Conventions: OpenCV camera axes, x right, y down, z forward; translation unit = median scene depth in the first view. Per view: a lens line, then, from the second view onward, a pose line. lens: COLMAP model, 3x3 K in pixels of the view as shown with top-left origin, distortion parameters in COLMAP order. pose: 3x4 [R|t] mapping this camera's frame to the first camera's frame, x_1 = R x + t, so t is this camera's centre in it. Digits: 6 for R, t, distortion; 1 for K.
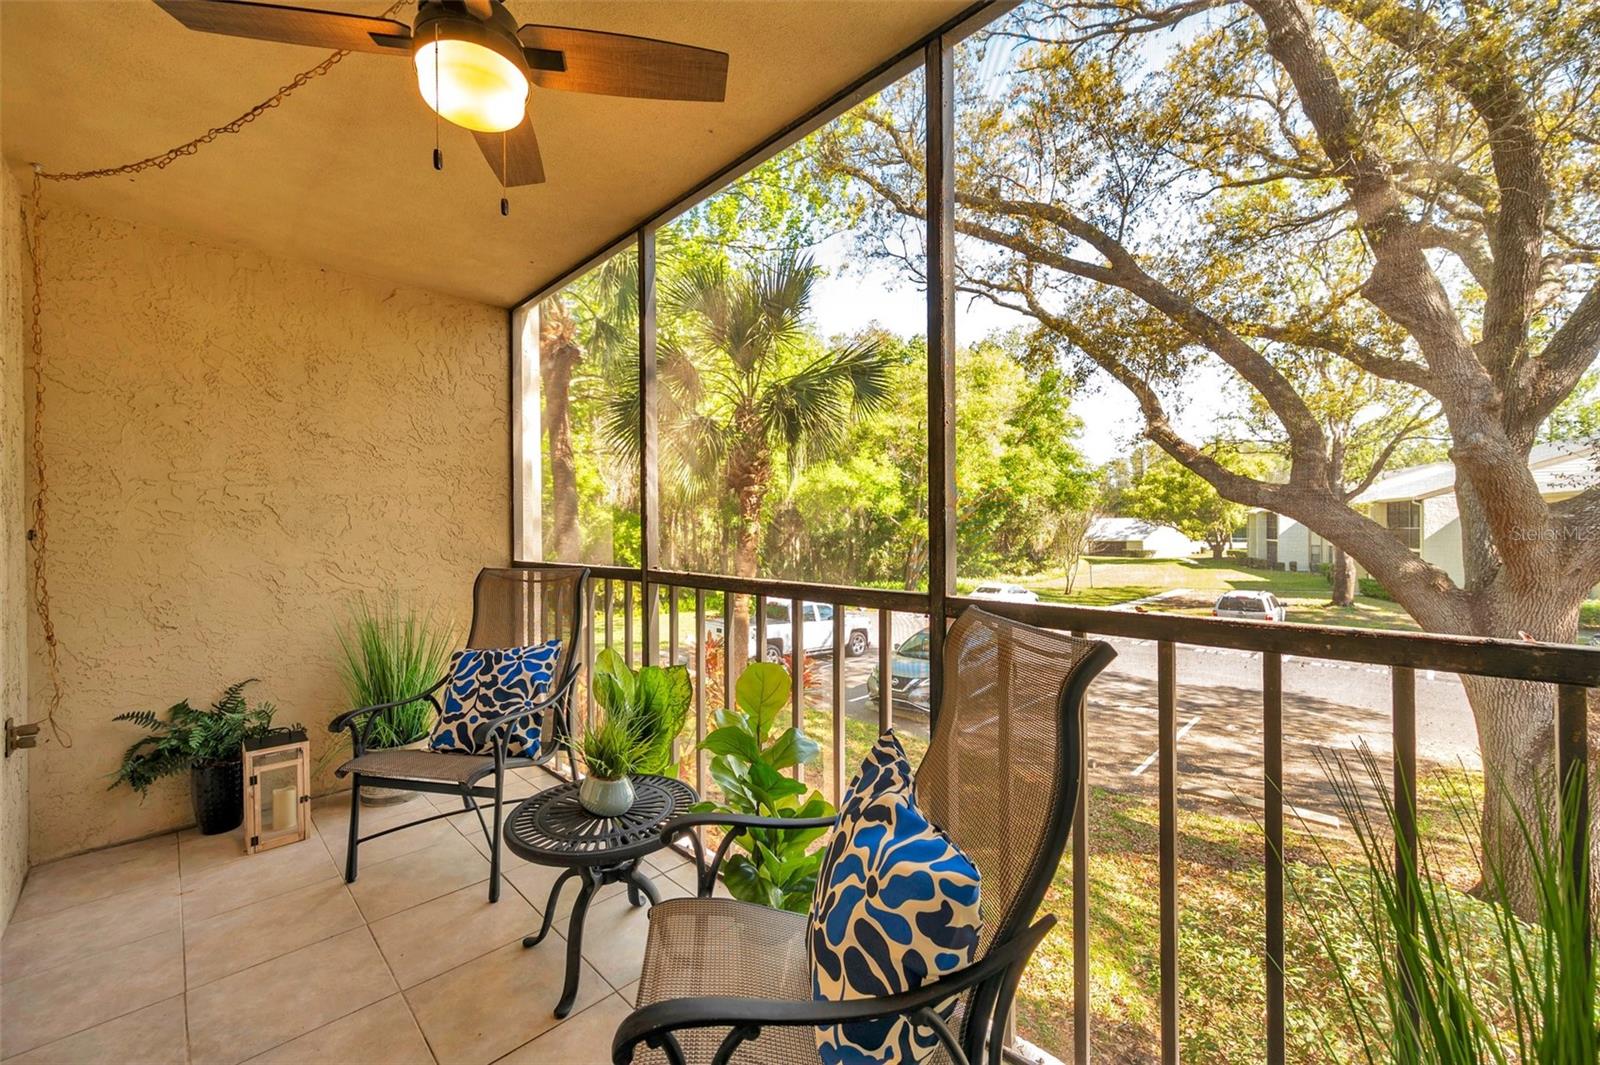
lens RADIAL K [[635.4, 0, 800.0], [0, 635.4, 532.5], [0, 0, 1]] dist [0.001404, 0.000341]
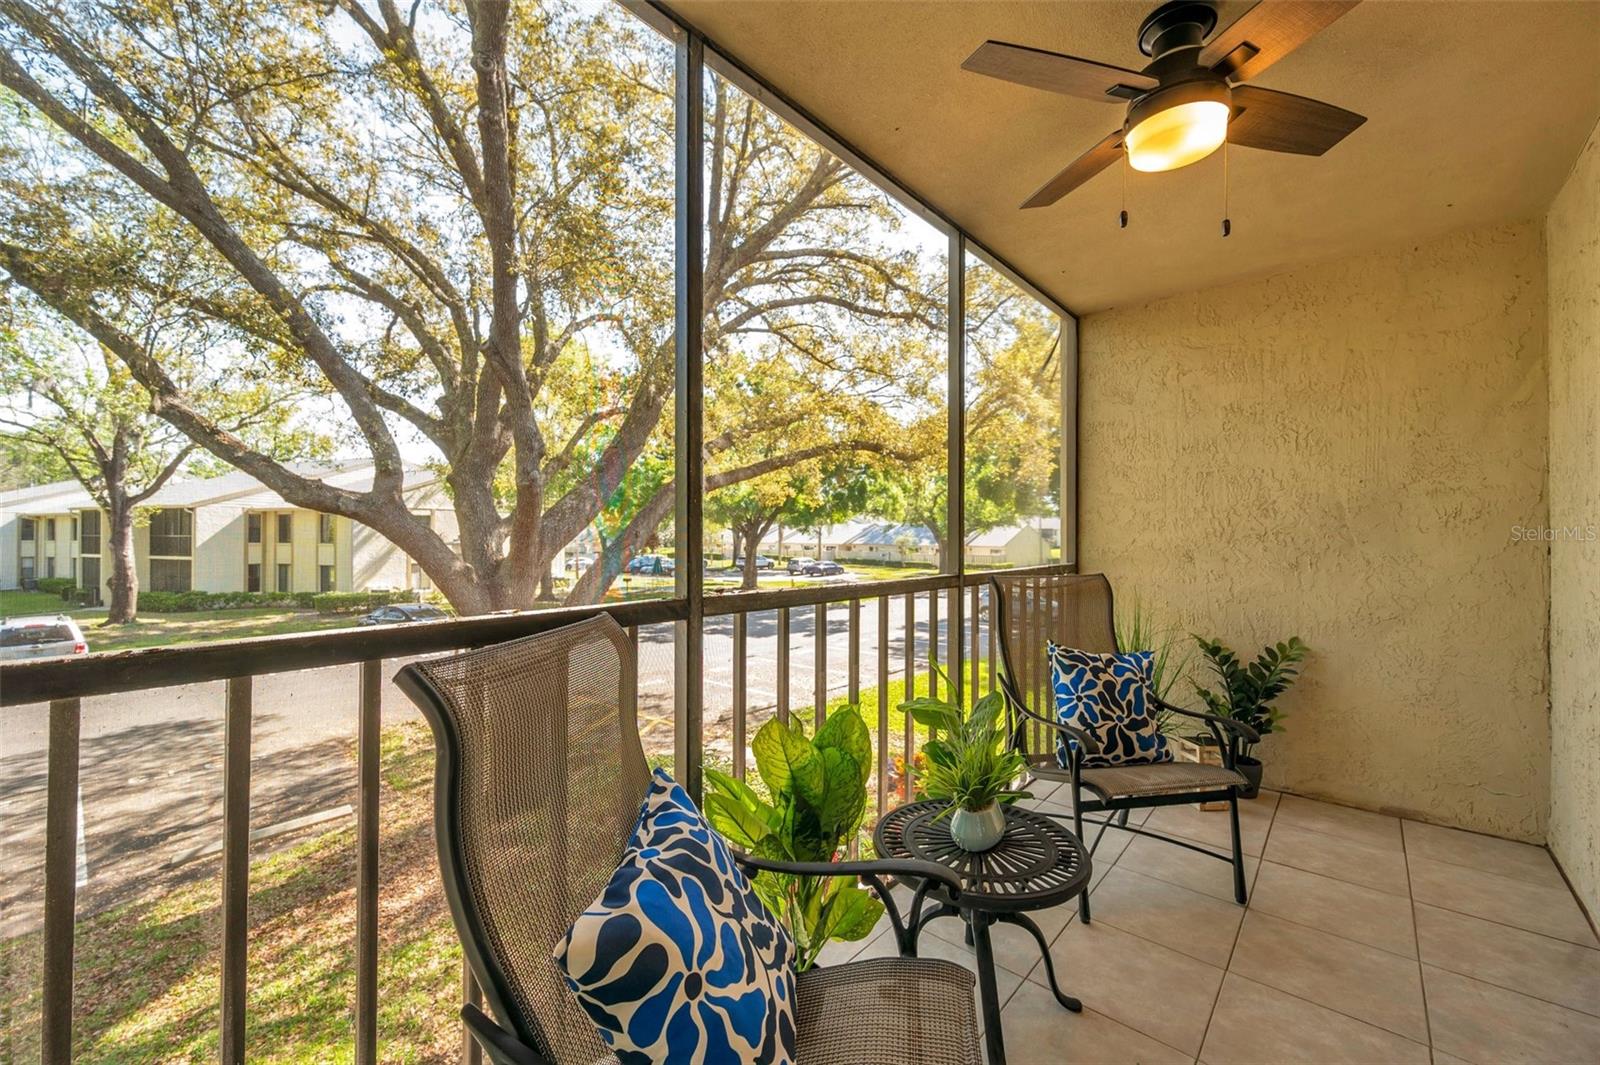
lens RADIAL K [[635.4, 0, 800.0], [0, 635.4, 532.5], [0, 0, 1]] dist [0.001404, 0.000341]
pose [[-0.054598, 0.006997, 0.998484, -0.843574], [0.006057, 0.999959, -0.006676, 0.001616], [-0.998490, 0.005683, -0.054638, 0.918511]]
